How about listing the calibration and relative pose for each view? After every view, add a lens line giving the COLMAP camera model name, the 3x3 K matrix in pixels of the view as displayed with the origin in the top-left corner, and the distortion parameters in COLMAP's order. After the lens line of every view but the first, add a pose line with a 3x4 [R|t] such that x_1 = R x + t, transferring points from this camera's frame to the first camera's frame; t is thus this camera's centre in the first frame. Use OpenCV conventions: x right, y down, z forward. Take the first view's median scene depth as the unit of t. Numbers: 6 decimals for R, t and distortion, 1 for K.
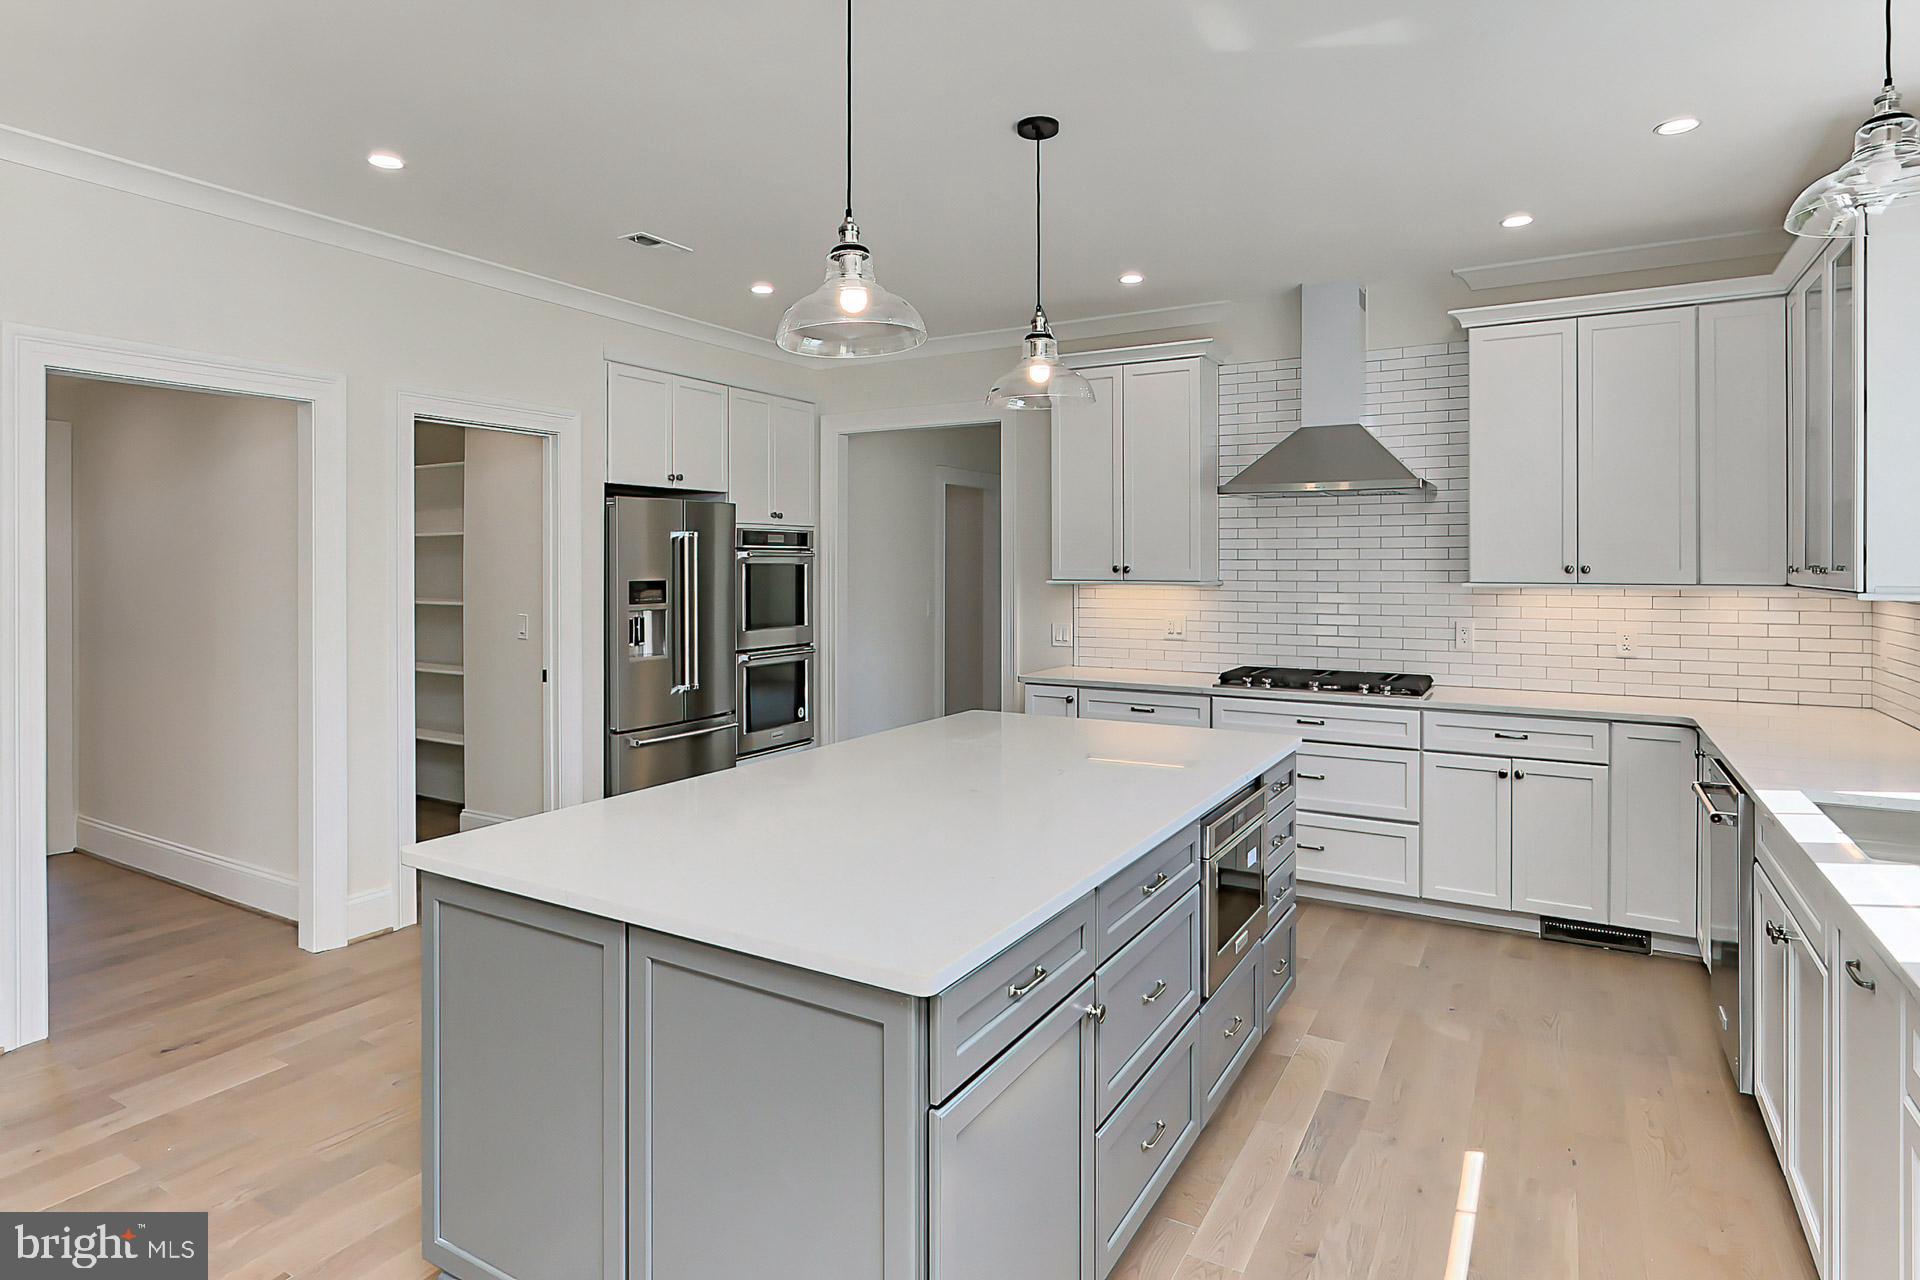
lens RADIAL K [[1142.5, 0, 1028.3], [0, 1142.5, 562.5], [0, 0, 1]] dist [-0.006834, 0.000825]
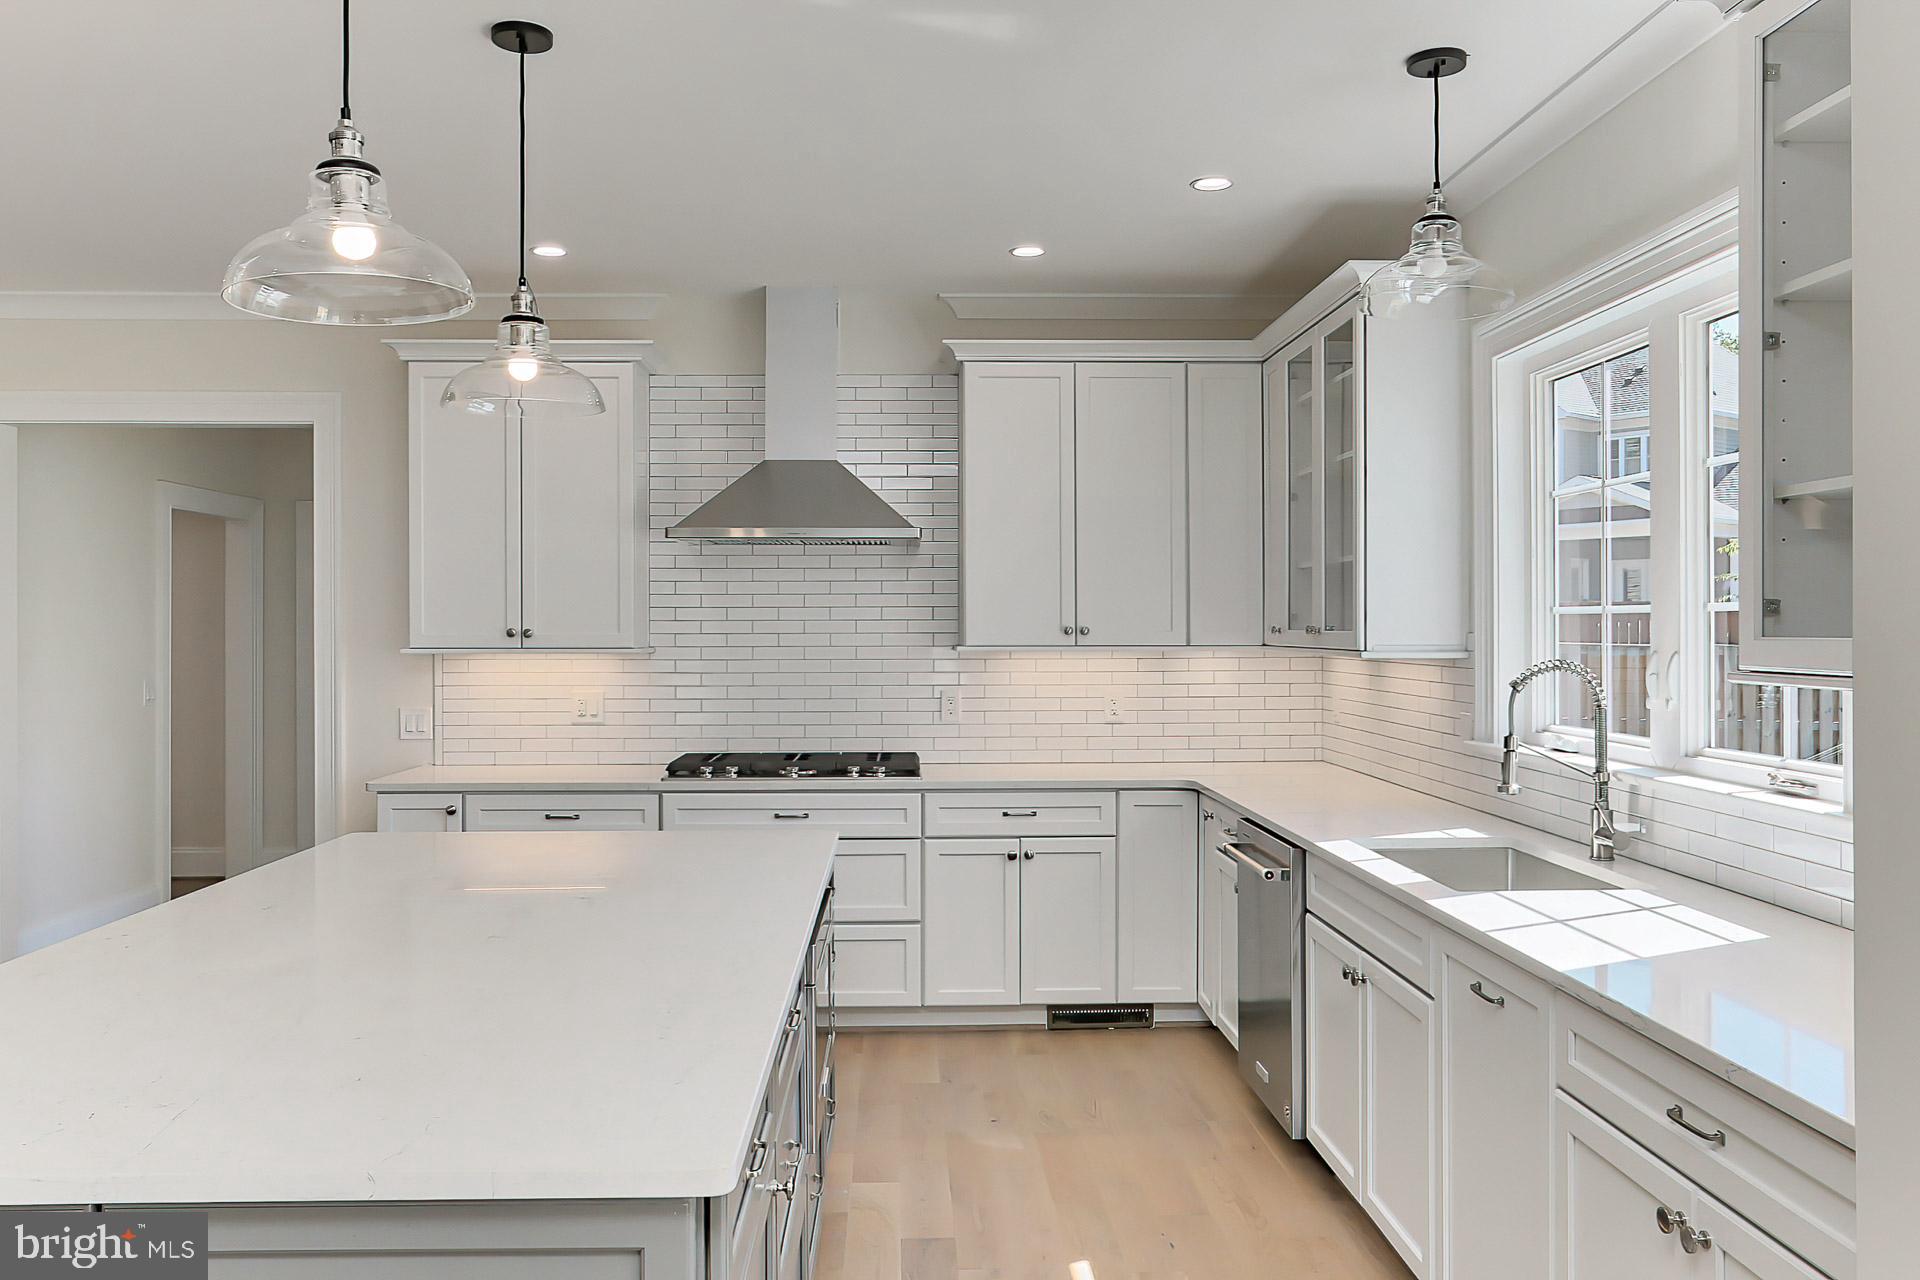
lens RADIAL K [[1397.4, 0, 1100.7], [0, 1397.4, 620.1], [0, 0, 1]] dist [-0.039330, 0.045688]
pose [[0.832772, 0.000258, 0.553616, -0.136655], [0.001457, 0.999995, -0.002657, 0.000435], [-0.553614, 0.003019, 0.832768, 0.032554]]
